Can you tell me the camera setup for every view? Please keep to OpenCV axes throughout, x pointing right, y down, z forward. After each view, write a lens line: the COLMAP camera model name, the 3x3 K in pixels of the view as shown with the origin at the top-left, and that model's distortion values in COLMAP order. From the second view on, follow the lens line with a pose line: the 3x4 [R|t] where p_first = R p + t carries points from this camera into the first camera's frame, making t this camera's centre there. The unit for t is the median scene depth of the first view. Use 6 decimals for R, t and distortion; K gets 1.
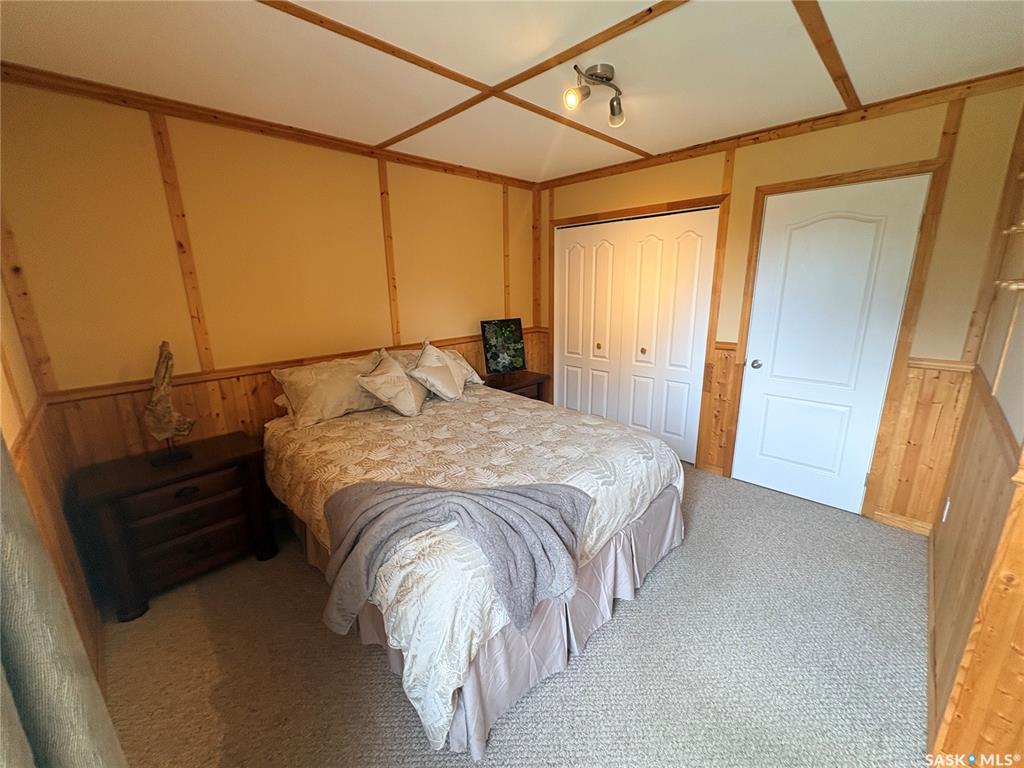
lens RADIAL K [[408.0, 0, 512.0], [0, 408.0, 383.9], [0, 0, 1]] dist [0.001547, -0.000206]
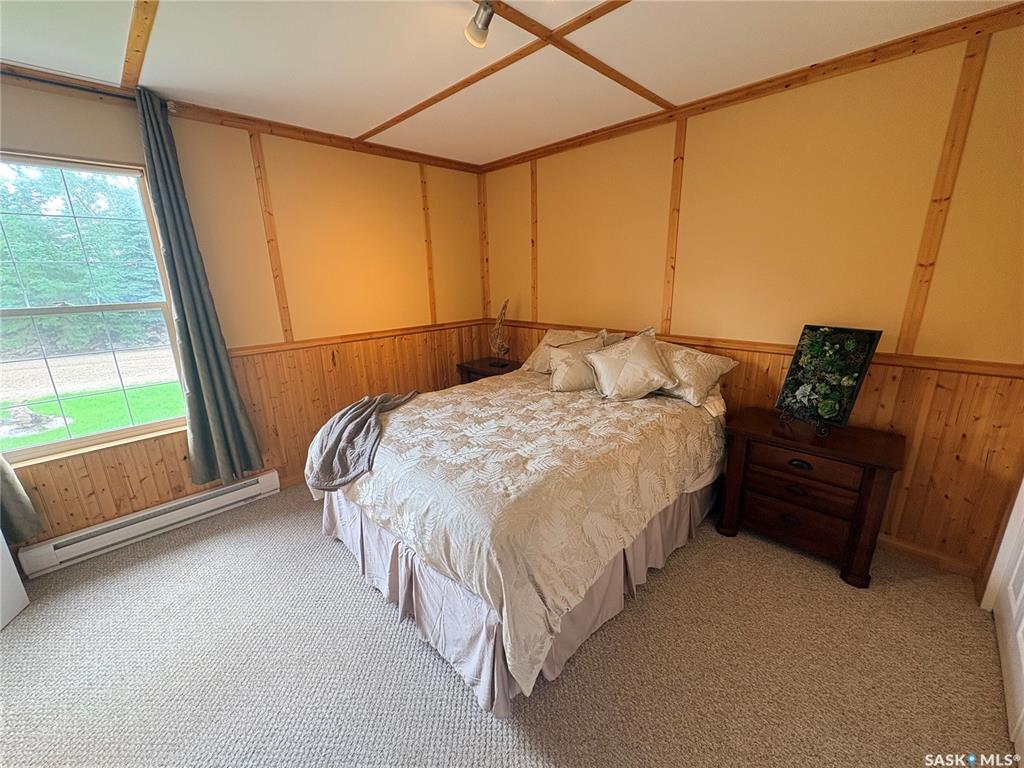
lens RADIAL K [[408.0, 0, 510.3], [0, 408.0, 384.4], [0, 0, 1]] dist [0.001547, -0.000206]
pose [[-0.001653, 0.284806, -0.958584, 0.767353], [-0.220238, 0.934944, 0.278162, -0.207393], [0.975445, 0.211577, 0.061180, 0.807373]]
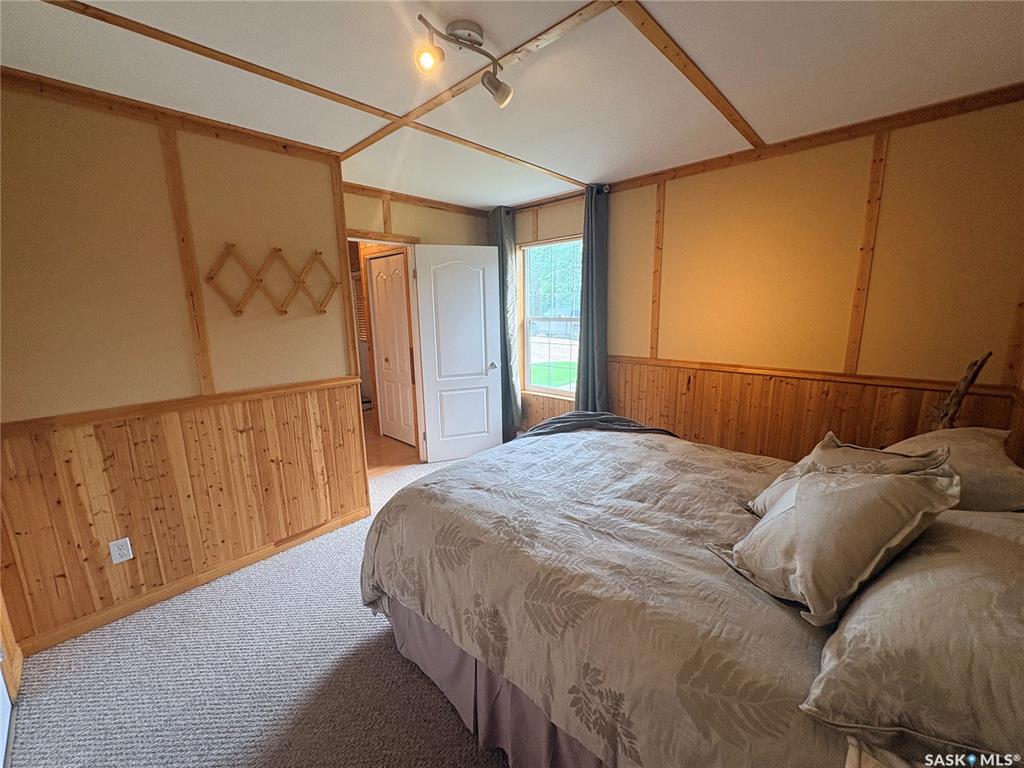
lens RADIAL K [[408.0, 0, 509.5], [0, 408.0, 382.0], [0, 0, 1]] dist [0.001547, -0.000206]
pose [[-0.999004, 0.042837, -0.012464, 0.119386], [0.033835, 0.909579, 0.414152, -0.347867], [0.029078, 0.413318, -0.910122, 1.443172]]
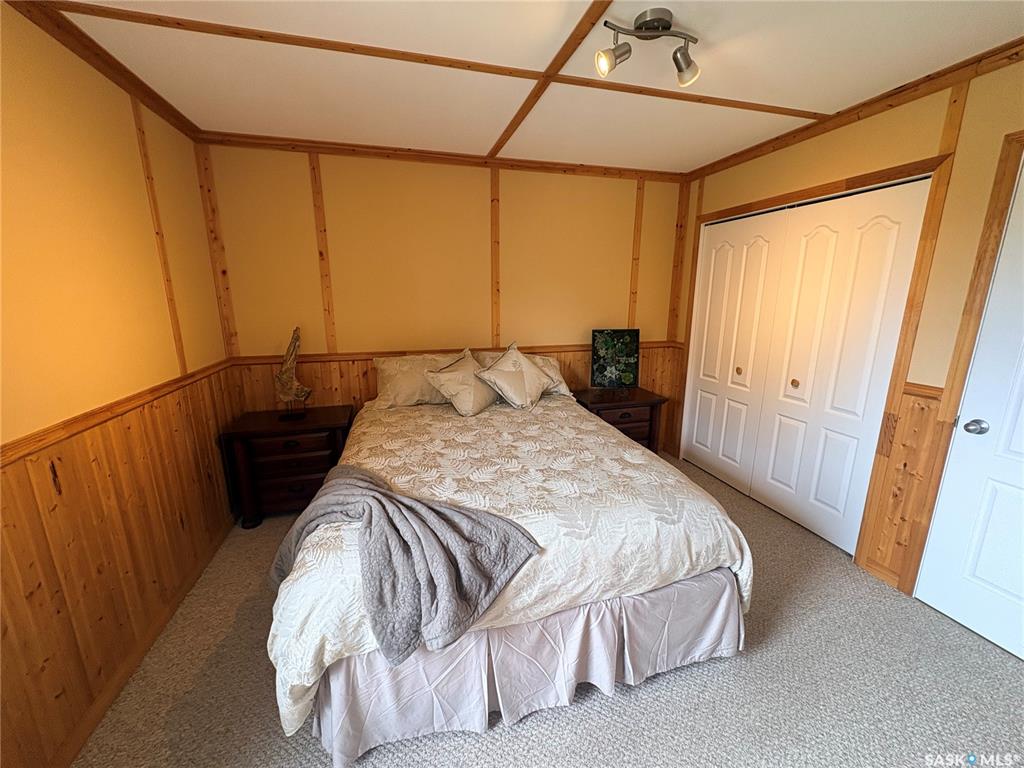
lens RADIAL K [[408.0, 0, 511.5], [0, 408.0, 384.0], [0, 0, 1]] dist [0.001547, -0.000206]
pose [[0.870130, 0.126986, -0.476182, 0.320158], [-0.136095, 0.990575, 0.015474, -0.030567], [0.473659, 0.051341, 0.879211, 0.153161]]
